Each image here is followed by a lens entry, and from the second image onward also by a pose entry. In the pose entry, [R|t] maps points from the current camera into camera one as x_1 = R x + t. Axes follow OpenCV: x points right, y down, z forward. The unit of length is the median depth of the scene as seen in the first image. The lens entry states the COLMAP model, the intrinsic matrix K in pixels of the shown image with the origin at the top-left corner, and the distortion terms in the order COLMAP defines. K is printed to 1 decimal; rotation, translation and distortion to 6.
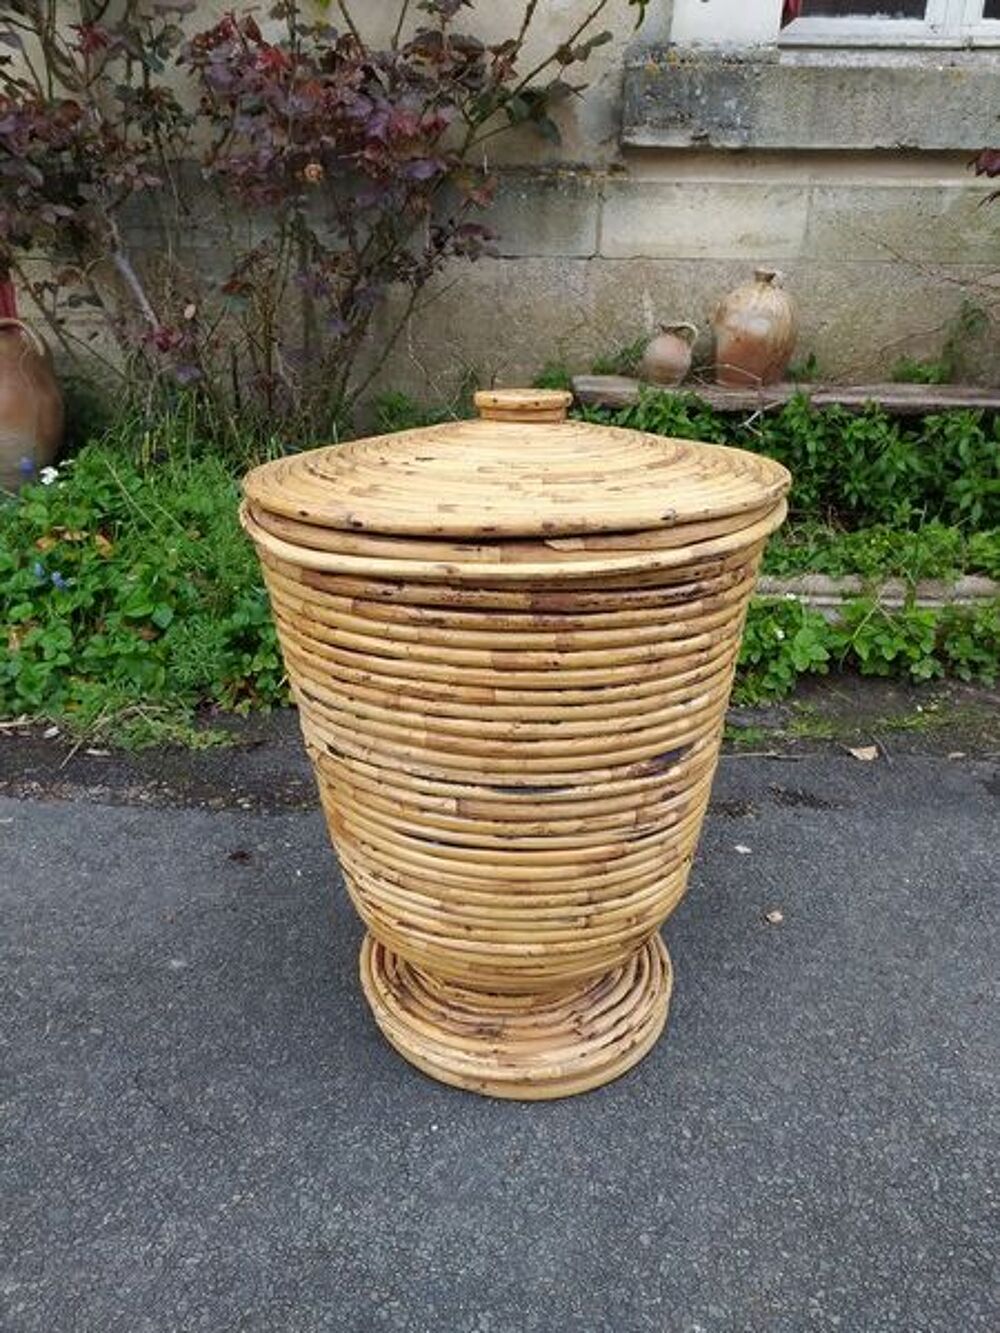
lens RADIAL K [[936.7, 0, 510.2], [0, 936.7, 690.8], [0, 0, 1]] dist [0.101510, -0.144807]
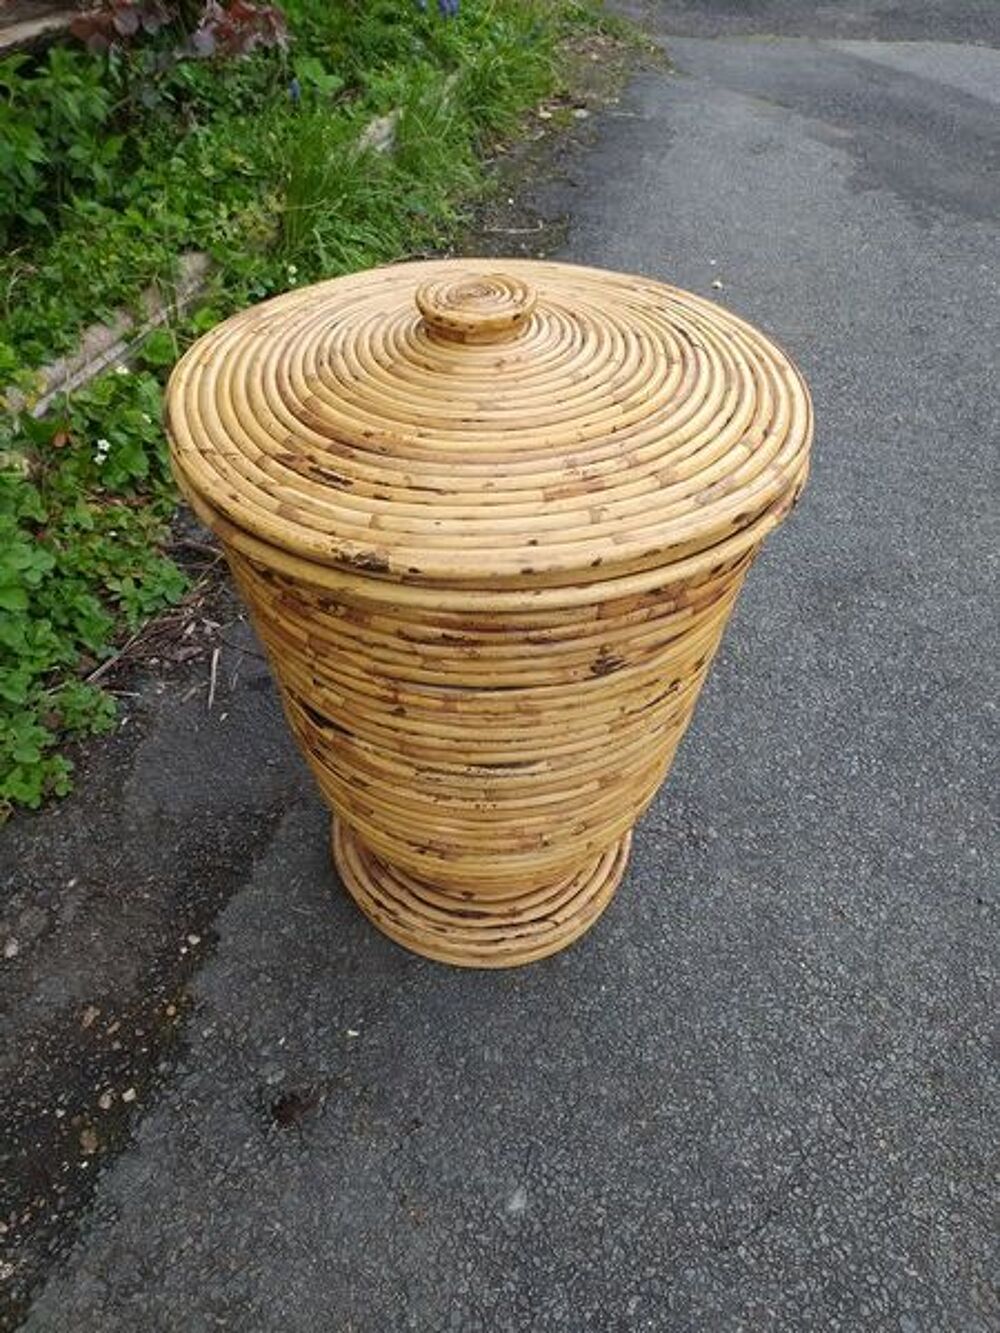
lens RADIAL K [[955.4, 0, 464.3], [0, 955.4, 668.5], [0, 0, 1]] dist [0.058819, -0.065957]
pose [[0.307619, -0.680171, 0.665385, -0.494527], [0.366460, 0.730041, 0.576843, -0.413054], [-0.878110, 0.066389, 0.473830, 0.535840]]
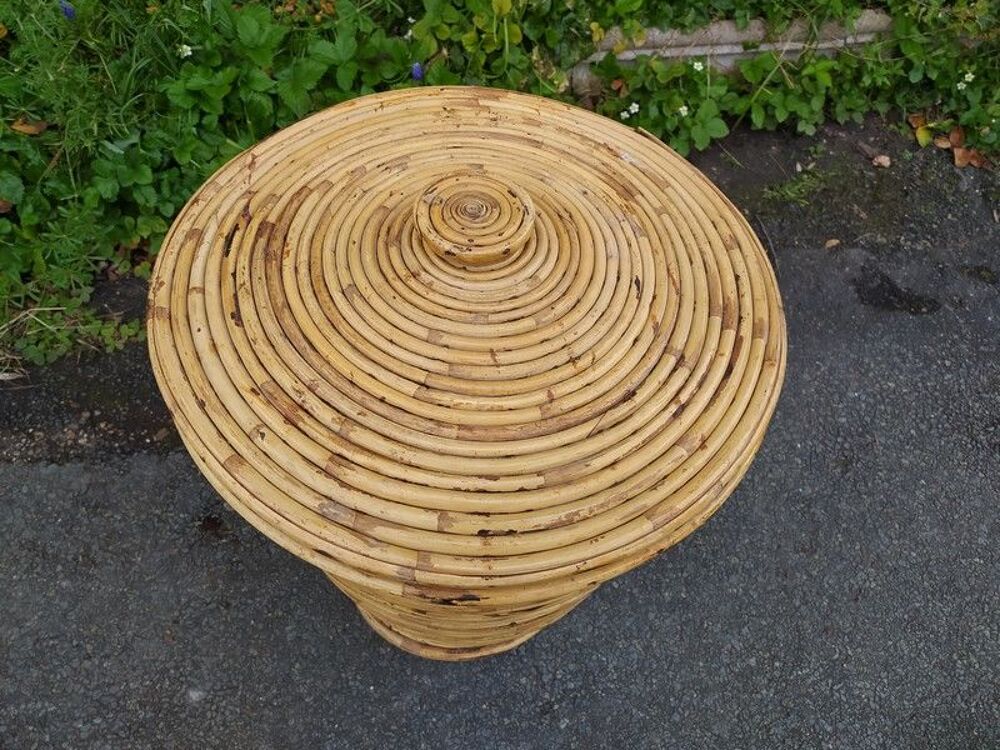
lens RADIAL K [[716.8, 0, 500.0], [0, 716.8, 375.0], [0, 0, 1]] dist [0.058819, -0.065957]
pose [[0.983286, -0.136813, 0.120130, -0.044412], [0.041448, 0.810688, 0.584009, -0.412529], [-0.177288, -0.569269, 0.802809, 0.395552]]
